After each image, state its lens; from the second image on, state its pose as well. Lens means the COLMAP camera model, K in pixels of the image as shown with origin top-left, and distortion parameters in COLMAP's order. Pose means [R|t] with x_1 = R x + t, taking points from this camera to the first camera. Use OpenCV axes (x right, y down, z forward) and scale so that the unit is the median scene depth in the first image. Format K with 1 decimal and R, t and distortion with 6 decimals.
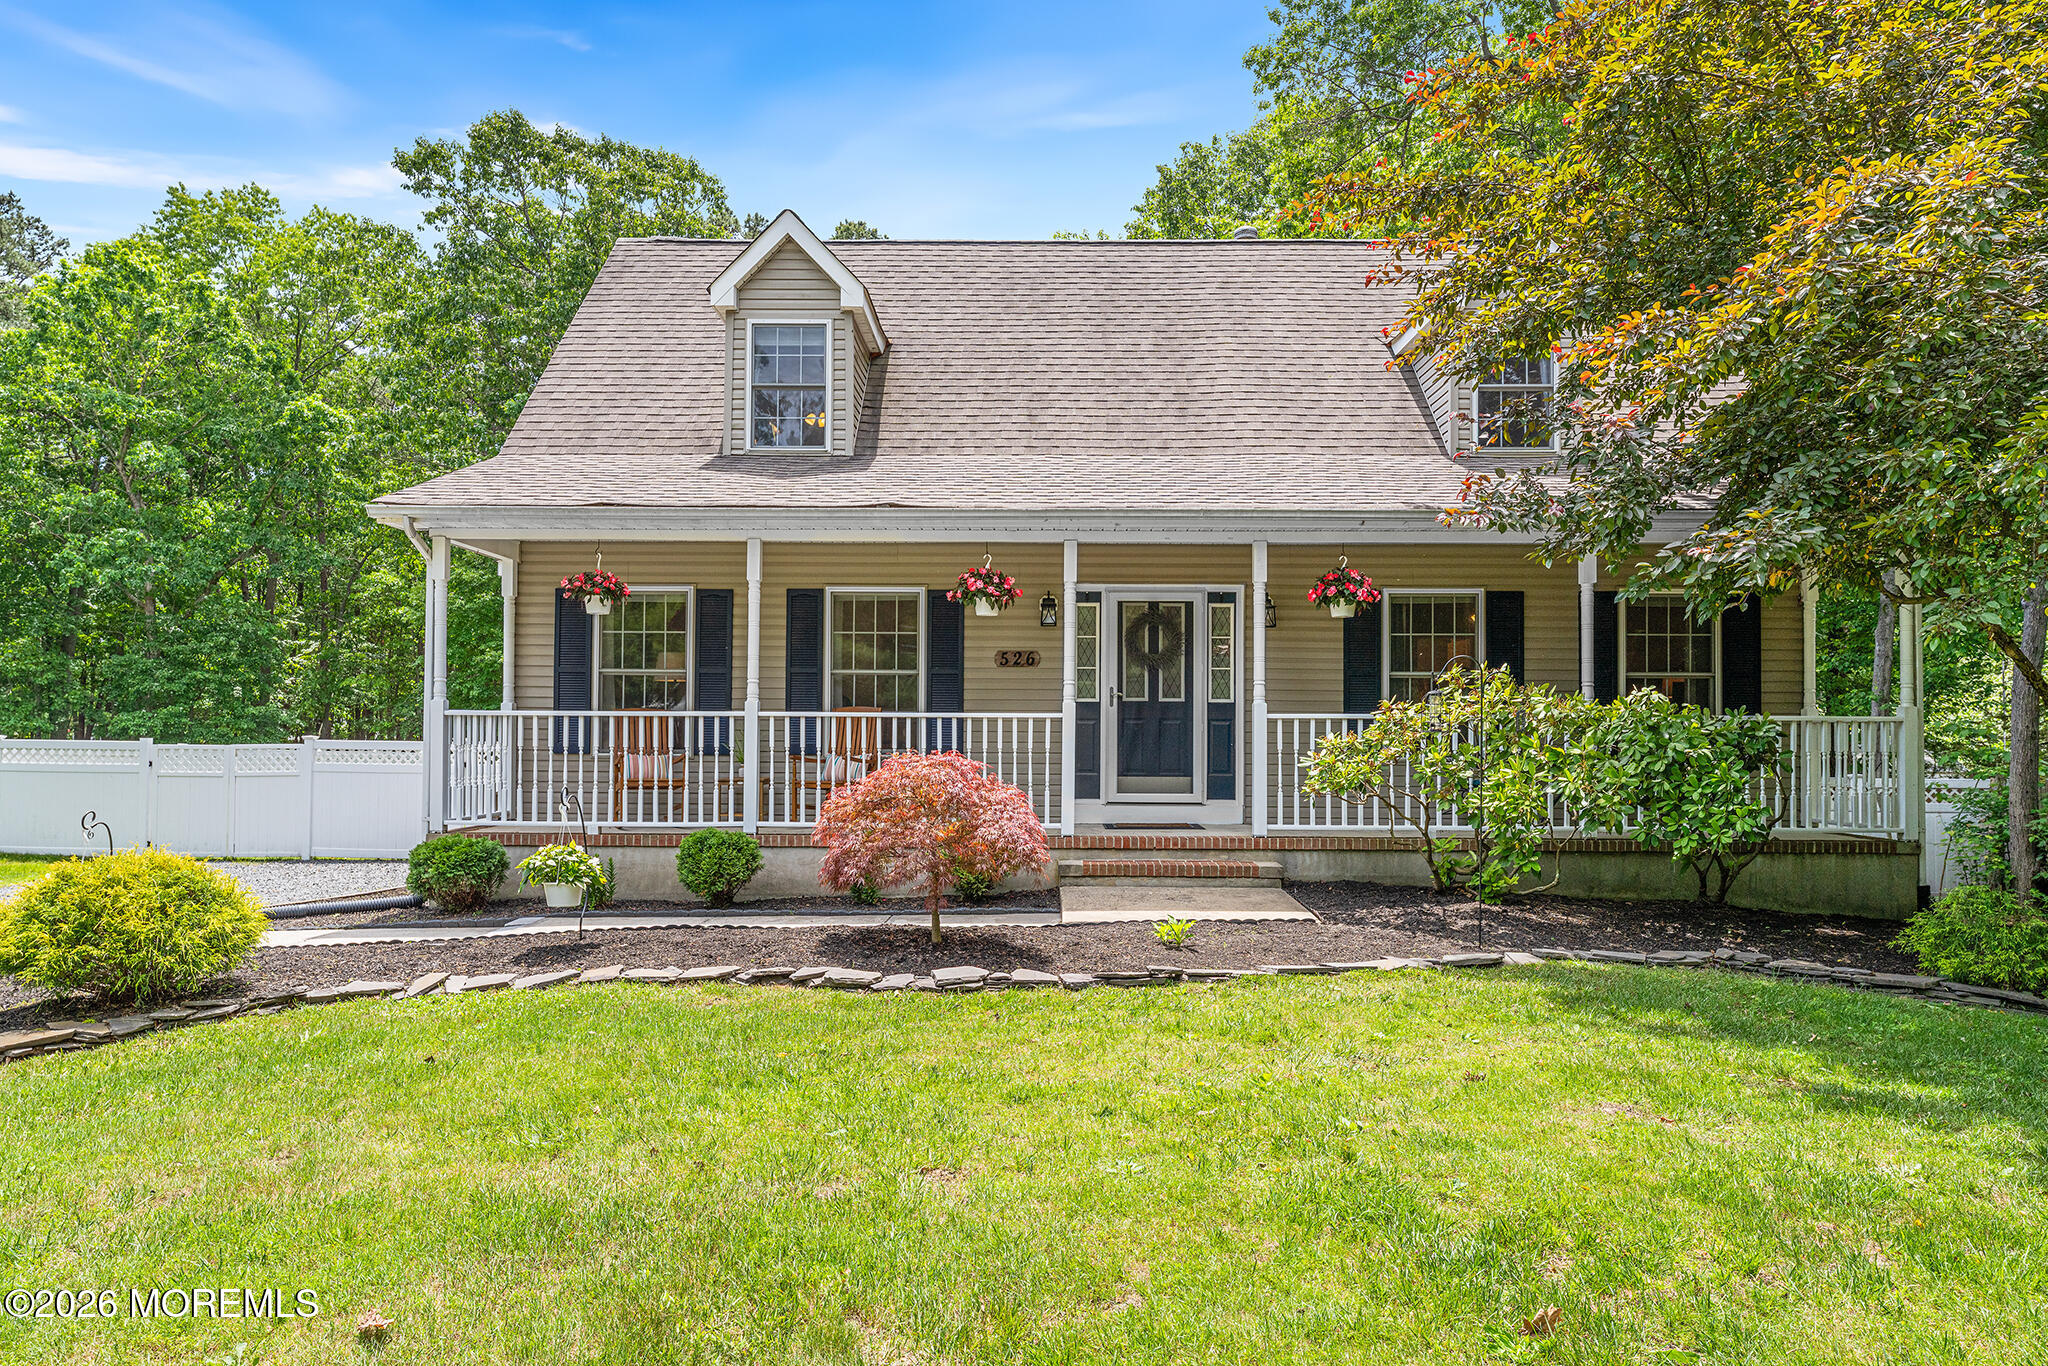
lens RADIAL K [[1242.3, 0, 1031.7], [0, 1242.3, 690.5], [0, 0, 1]] dist [0.006911, 0.001319]
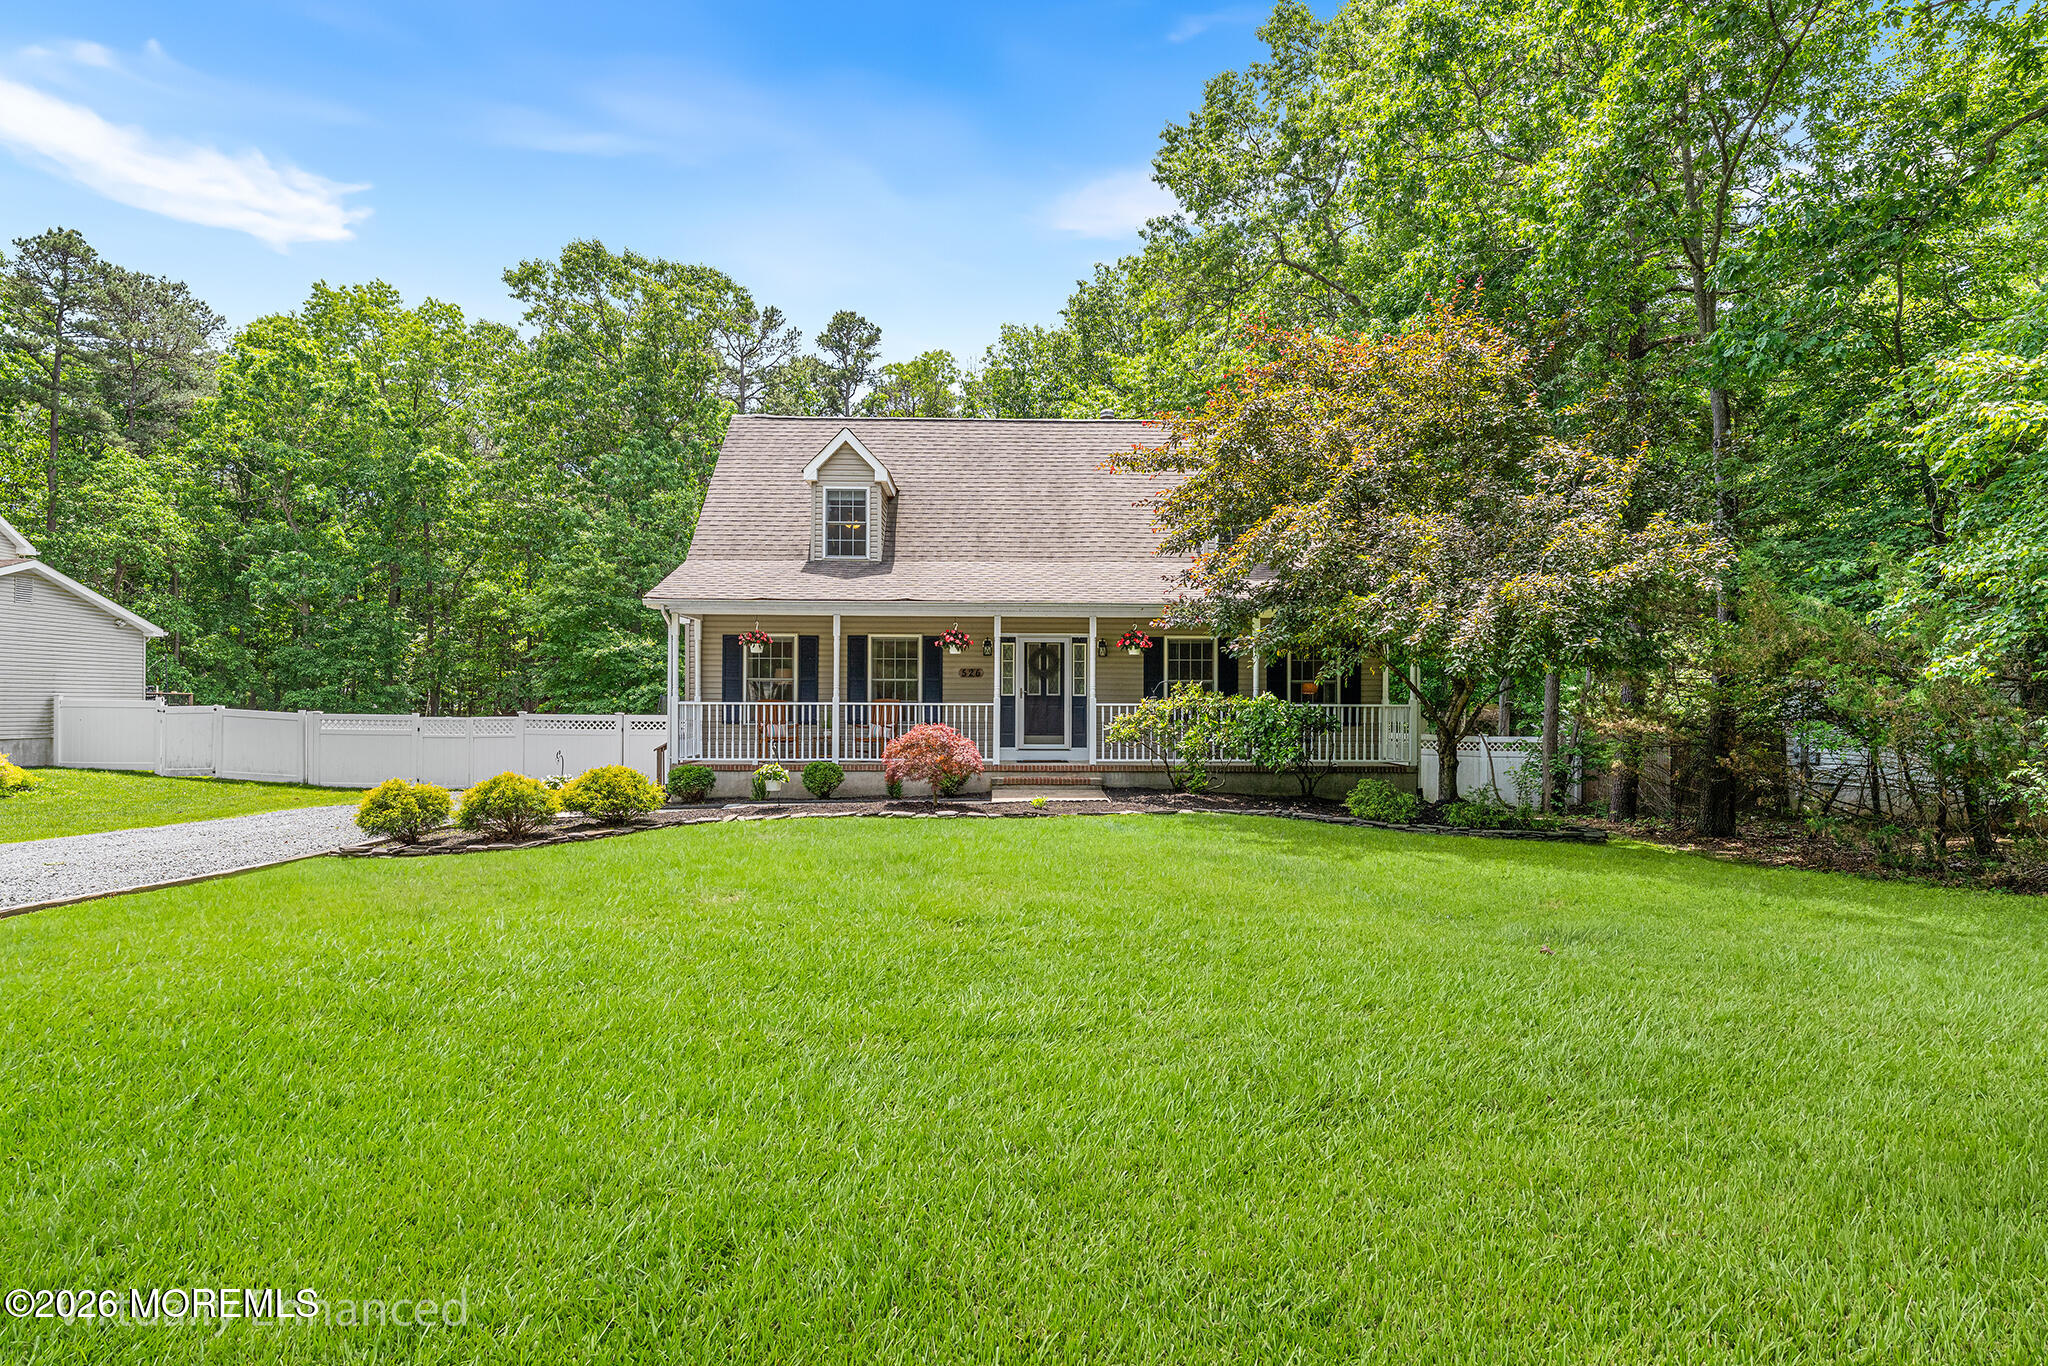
lens RADIAL K [[1125.2, 0, 1016.8], [0, 1125.2, 683.1], [0, 0, 1]] dist [-0.004957, -0.000590]
pose [[0.999649, -0.000468, 0.026507, 0.012714], [-0.000023, 0.999829, 0.018508, -0.041415], [-0.026511, -0.018503, 0.999477, -0.698298]]
